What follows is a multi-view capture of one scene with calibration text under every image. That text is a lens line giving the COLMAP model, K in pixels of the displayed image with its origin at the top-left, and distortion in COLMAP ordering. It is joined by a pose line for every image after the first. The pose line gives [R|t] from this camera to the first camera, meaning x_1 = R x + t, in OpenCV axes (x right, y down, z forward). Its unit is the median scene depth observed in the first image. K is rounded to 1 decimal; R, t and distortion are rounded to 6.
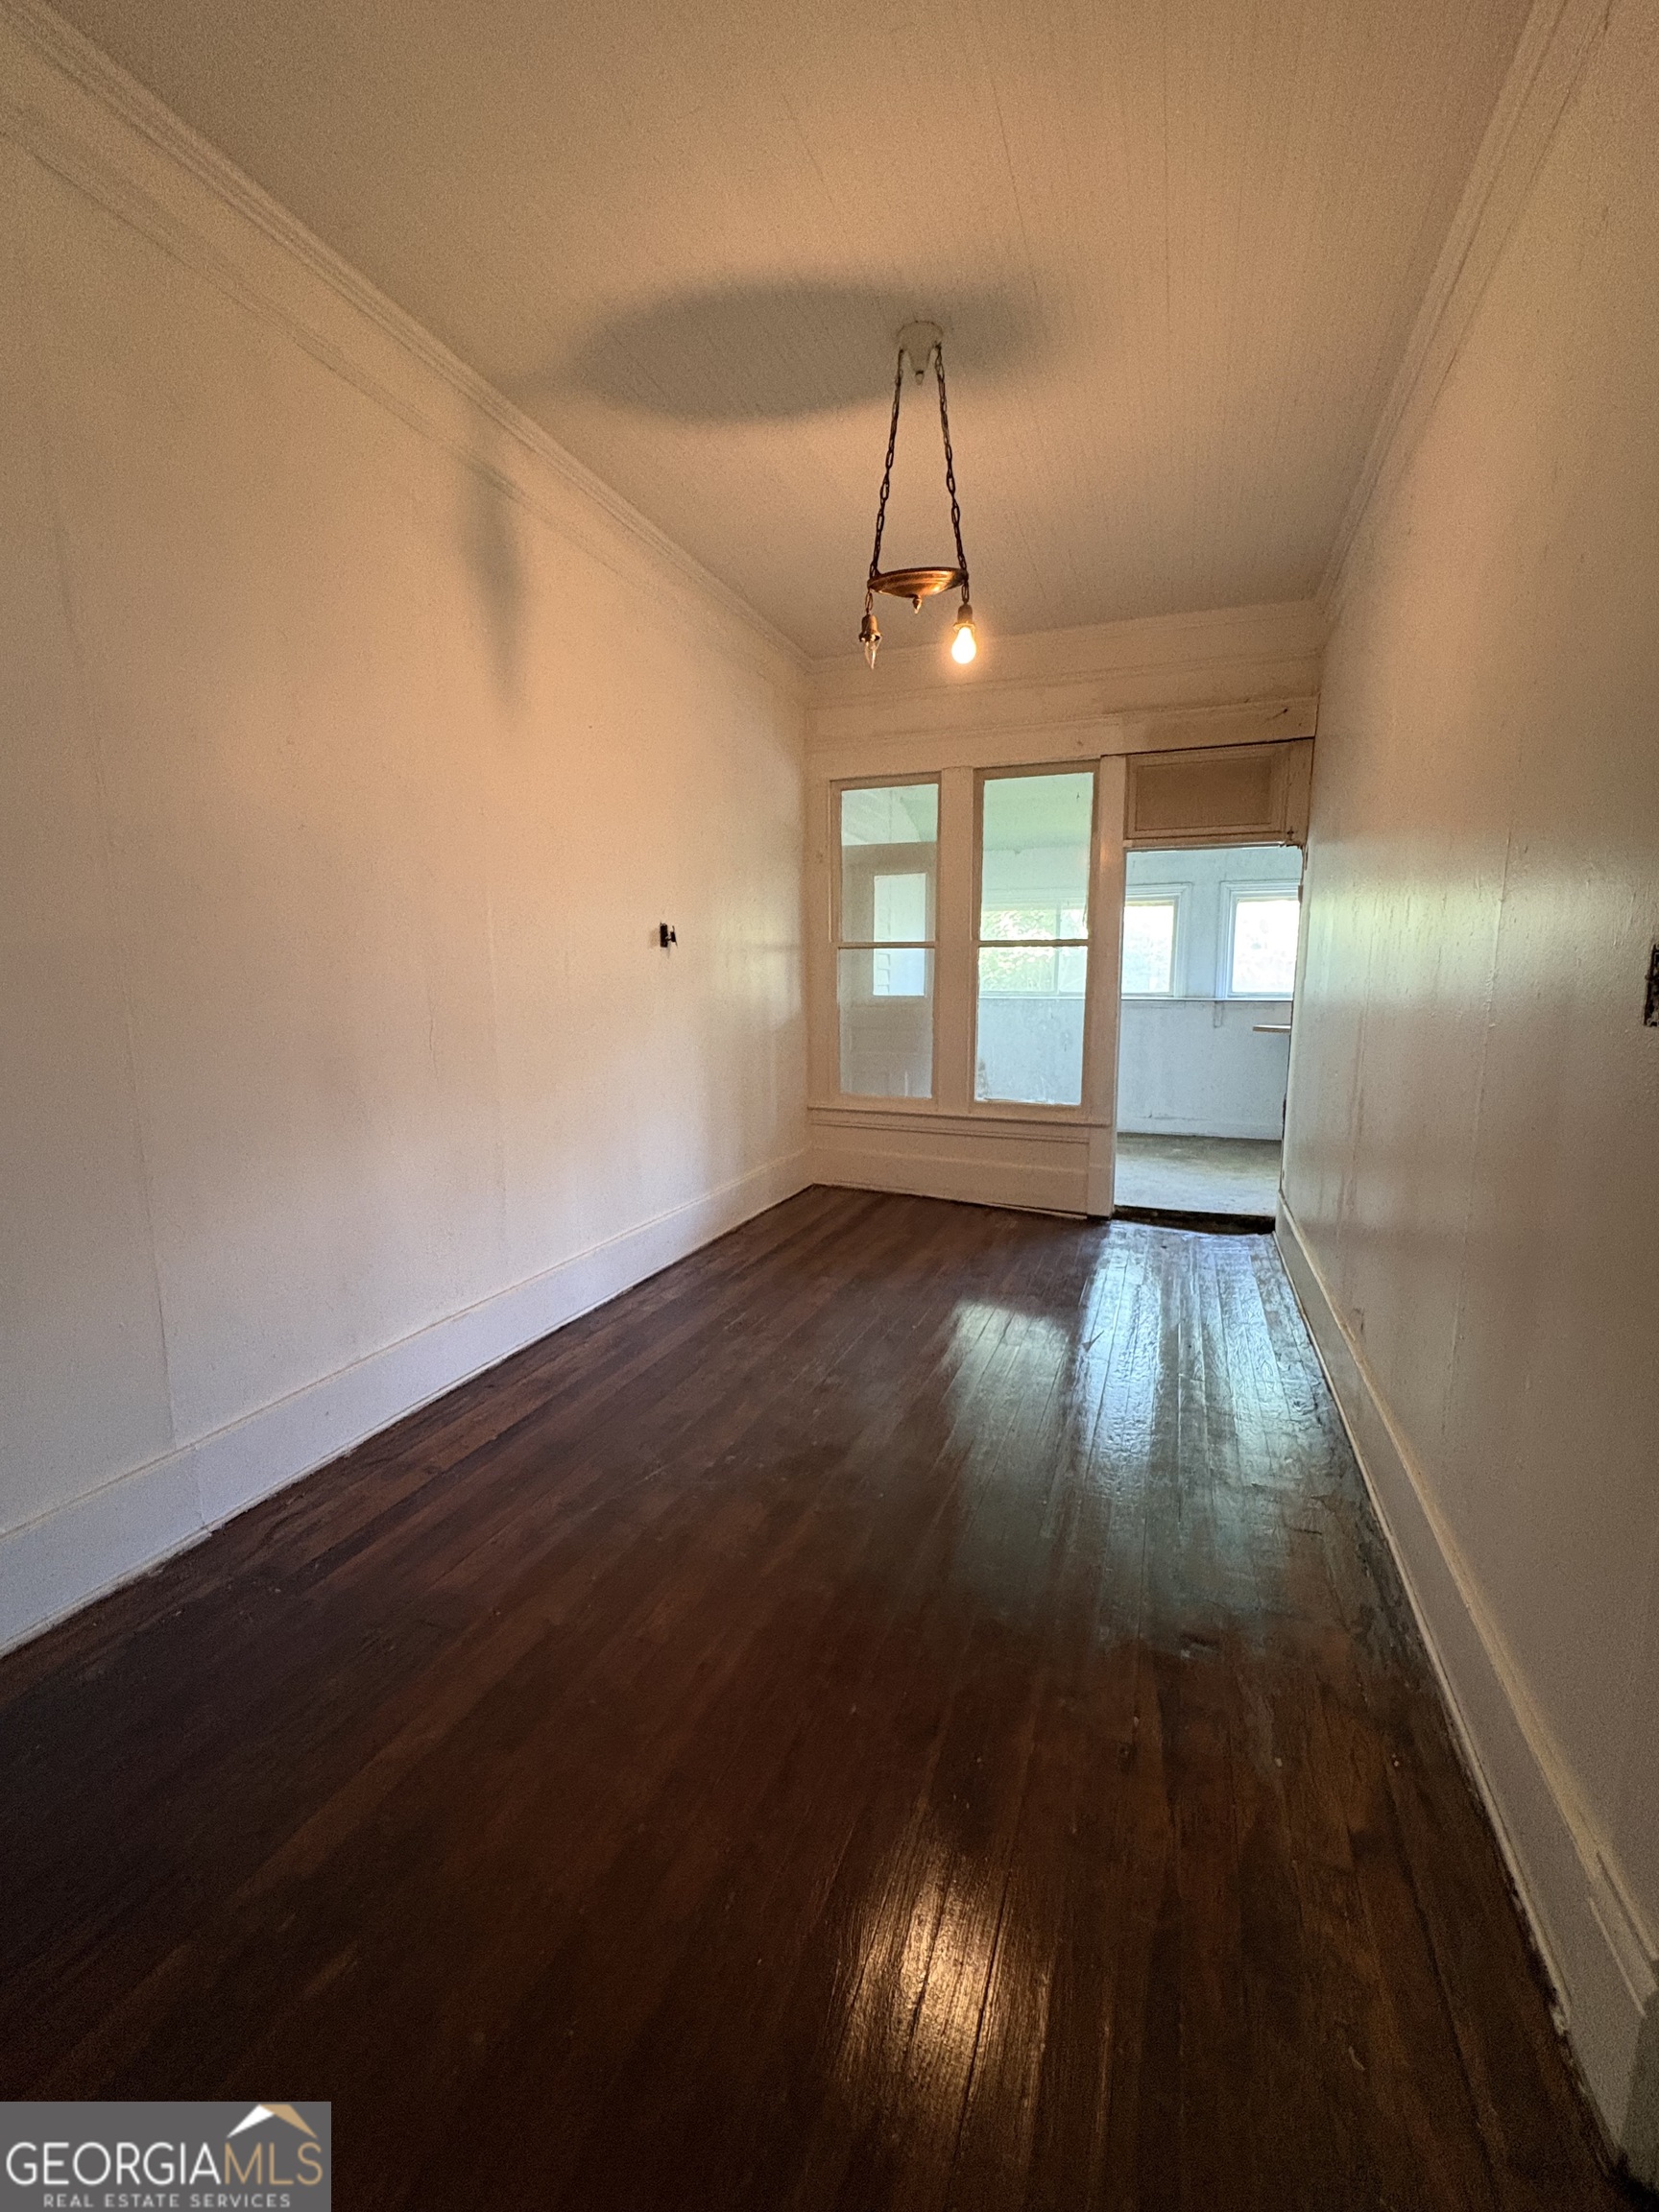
lens RADIAL K [[885.1, 0, 822.7], [0, 885.1, 1113.6], [0, 0, 1]] dist [0.000366, 0.000179]
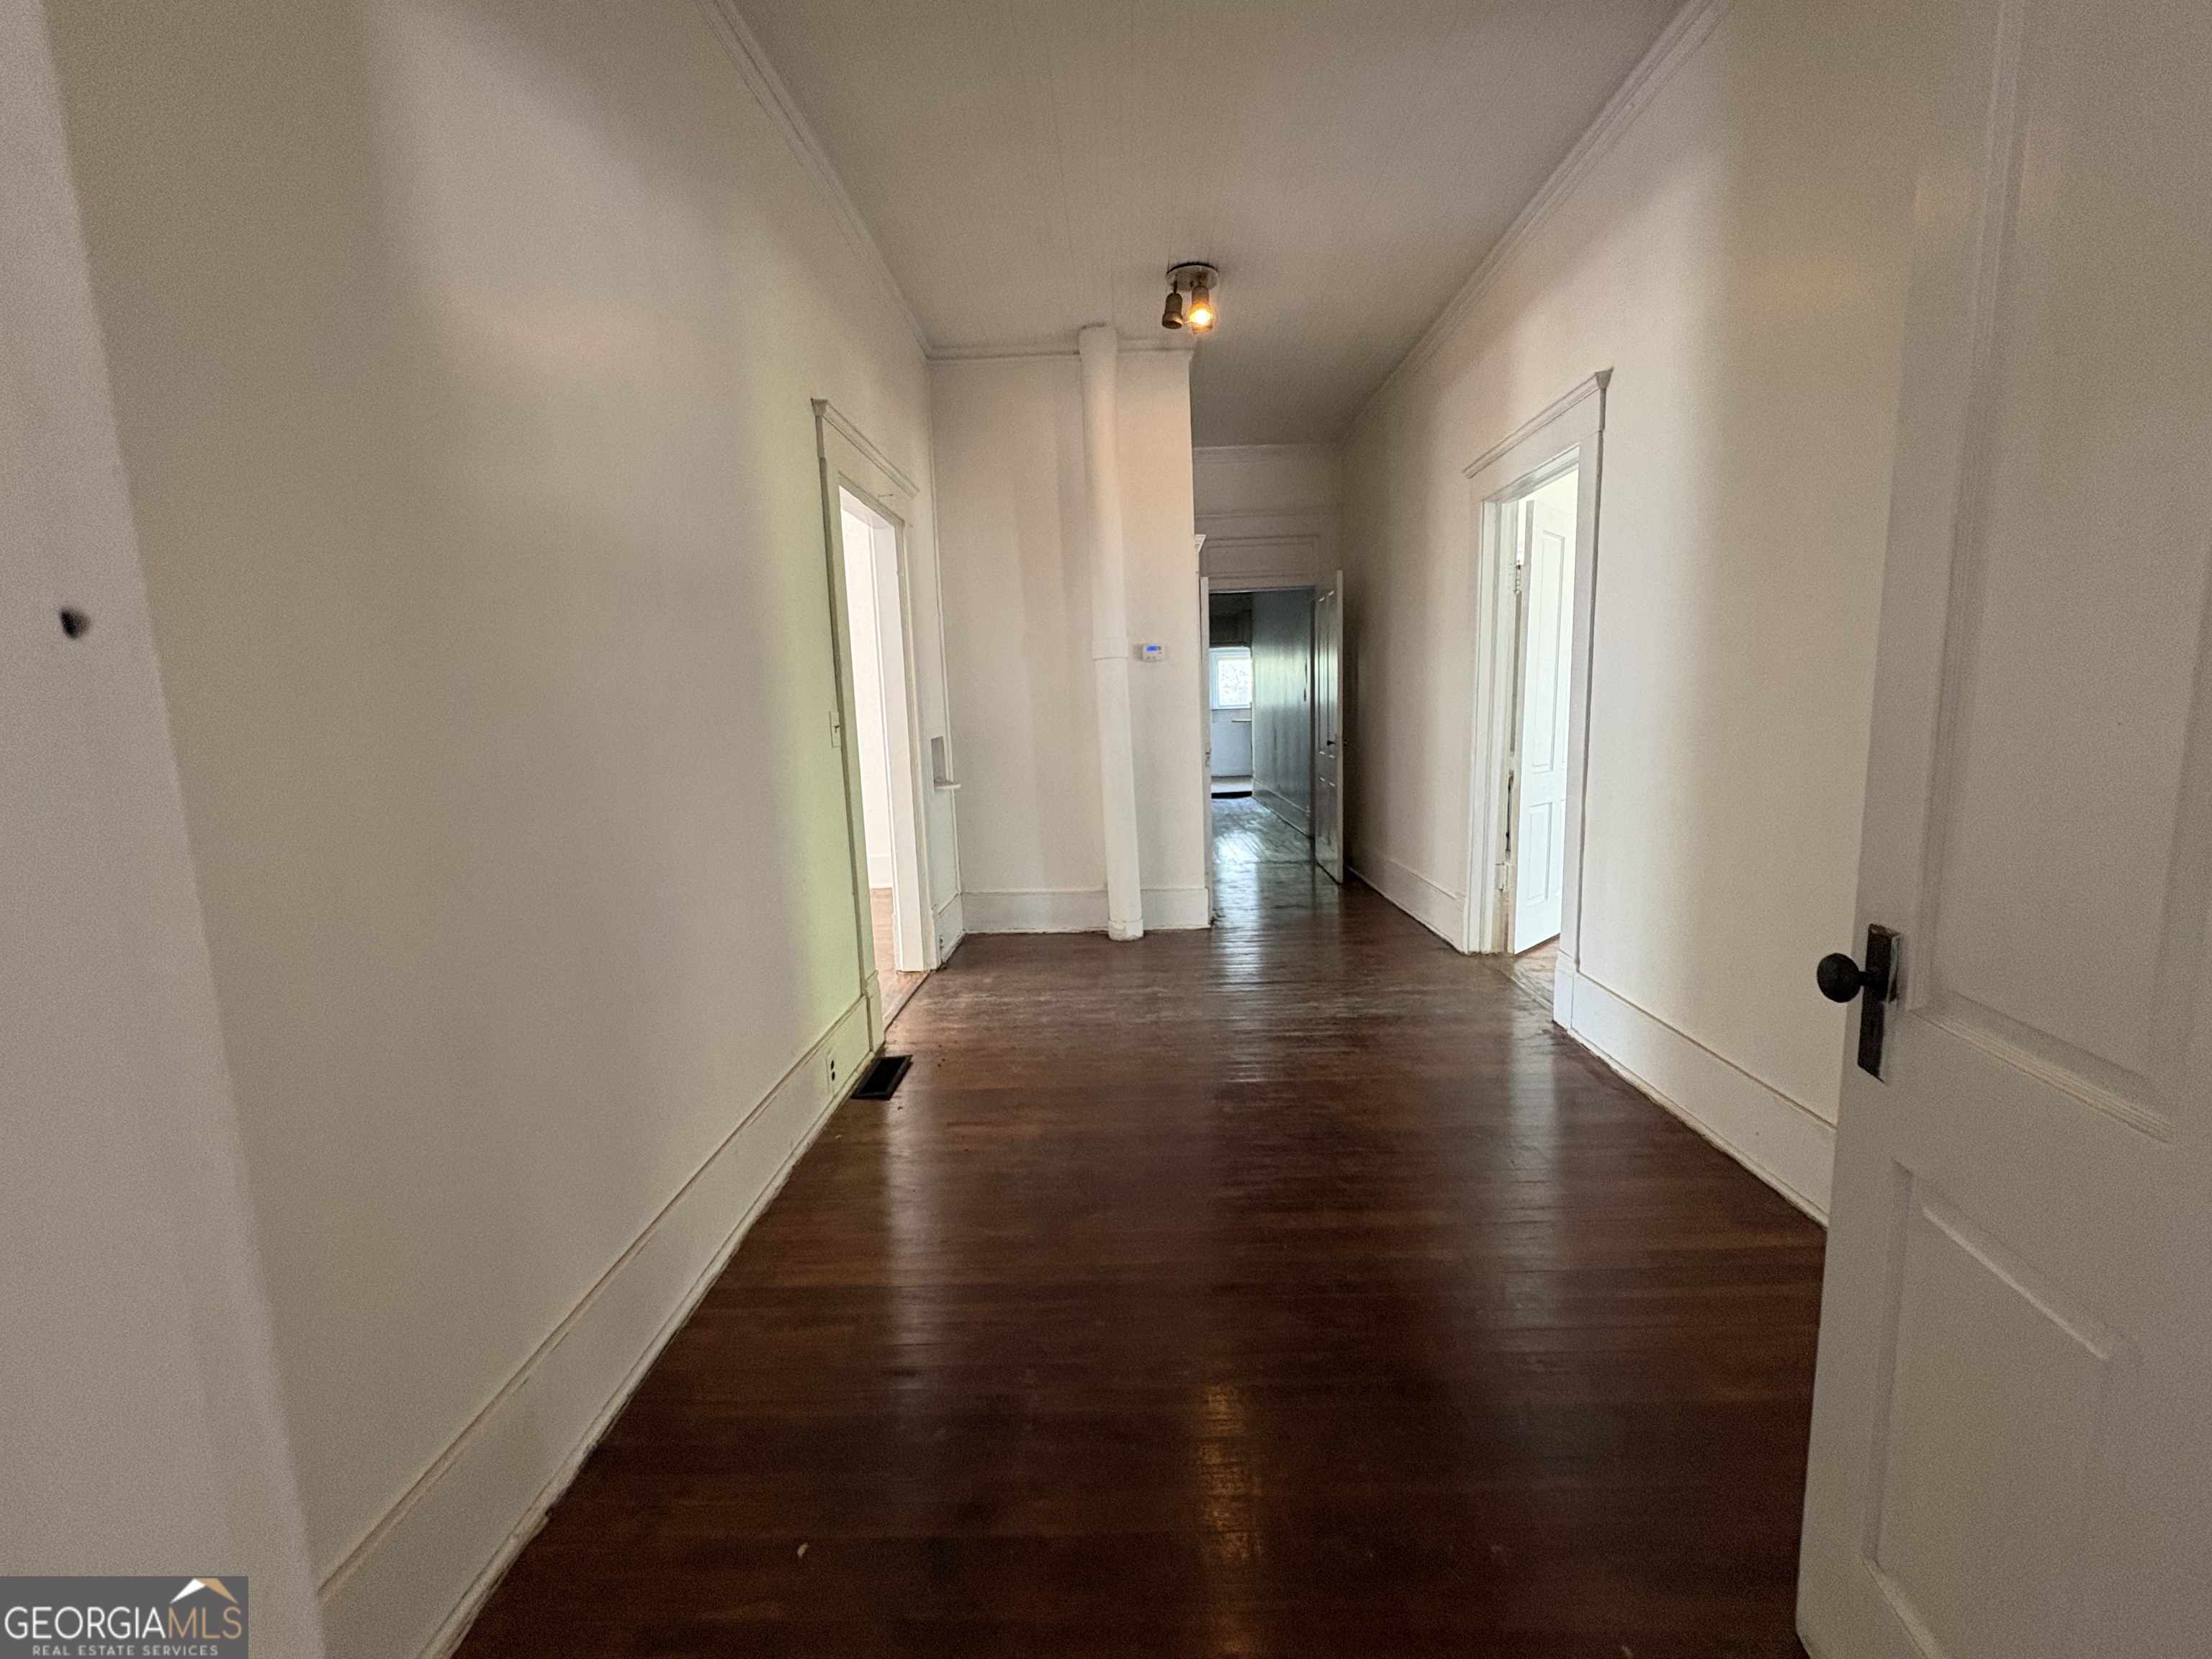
lens RADIAL K [[892.1, 0, 1106.0], [0, 892.1, 829.5], [0, 0, 1]] dist [0.000073, 0.000667]
pose [[0.945802, -0.087972, 0.312602, -0.499715], [0.075995, 0.995838, 0.050318, 0.013427], [-0.315728, -0.023835, 0.948550, -0.941025]]
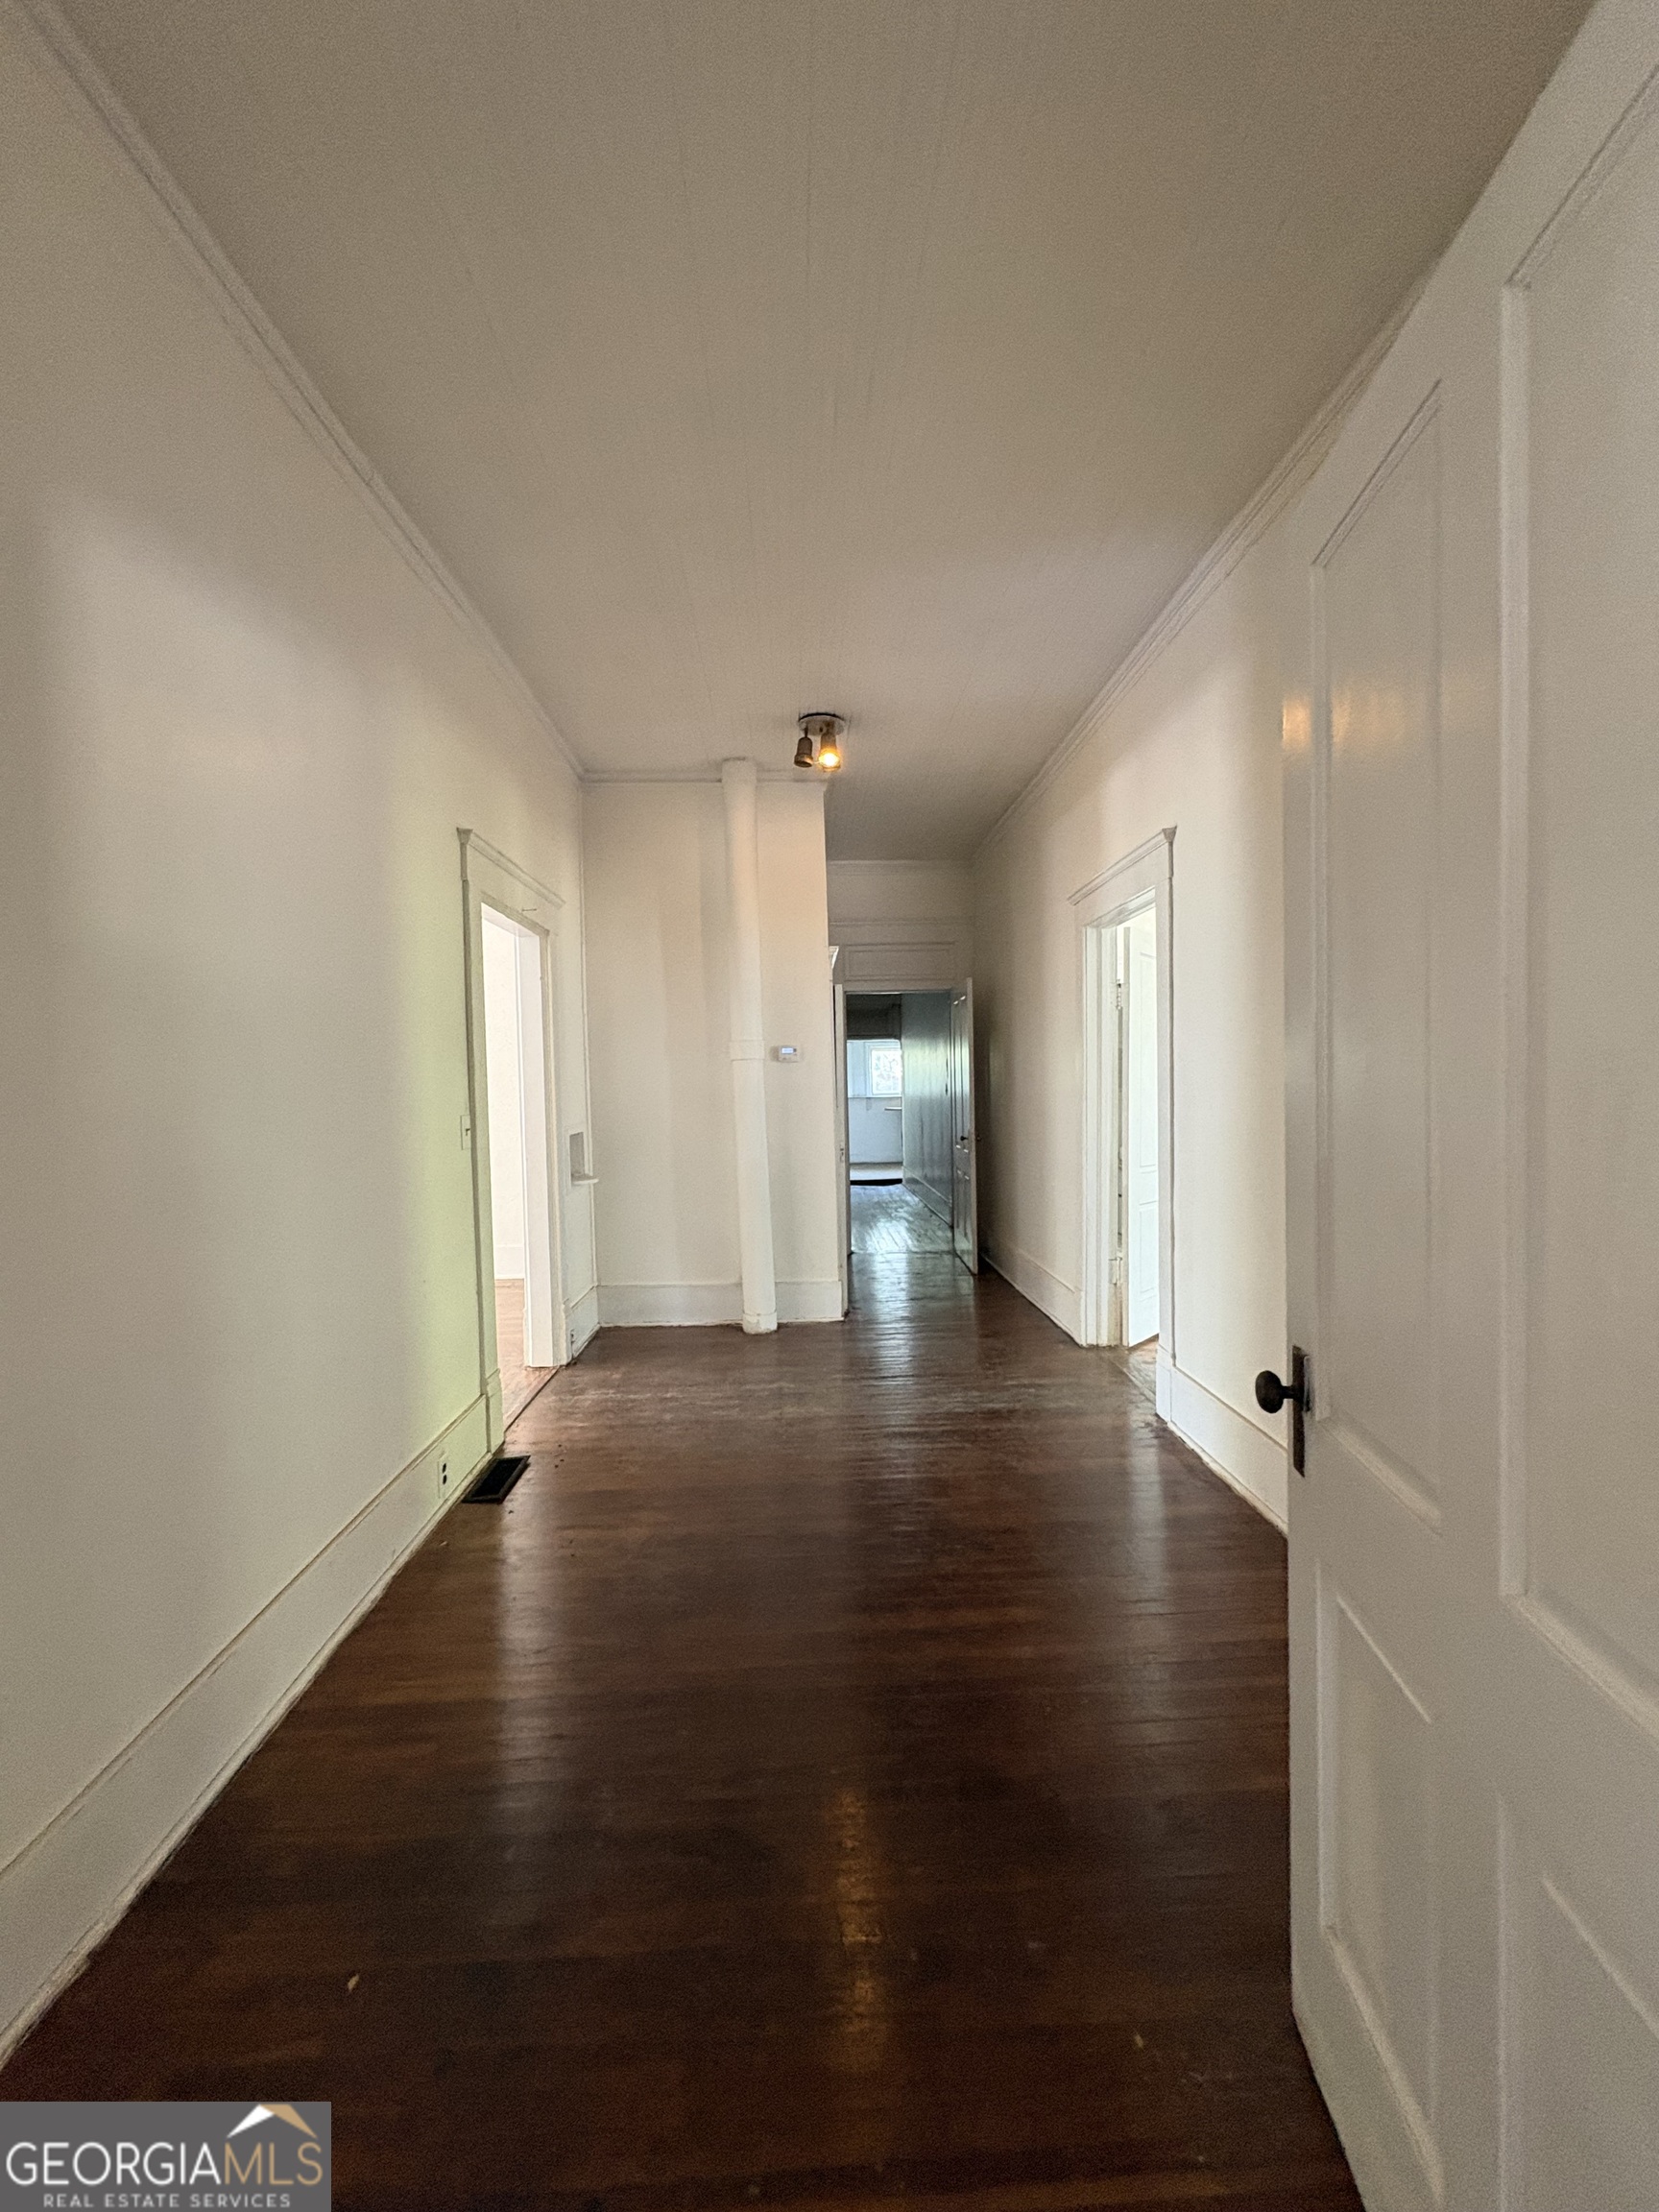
lens RADIAL K [[885.1, 0, 822.7], [0, 885.1, 1113.6], [0, 0, 1]] dist [0.000366, 0.000179]
pose [[0.923331, -0.040711, 0.381840, -0.494426], [0.067521, 0.996084, -0.057072, 0.009733], [-0.378021, 0.078478, 0.922465, -0.953069]]
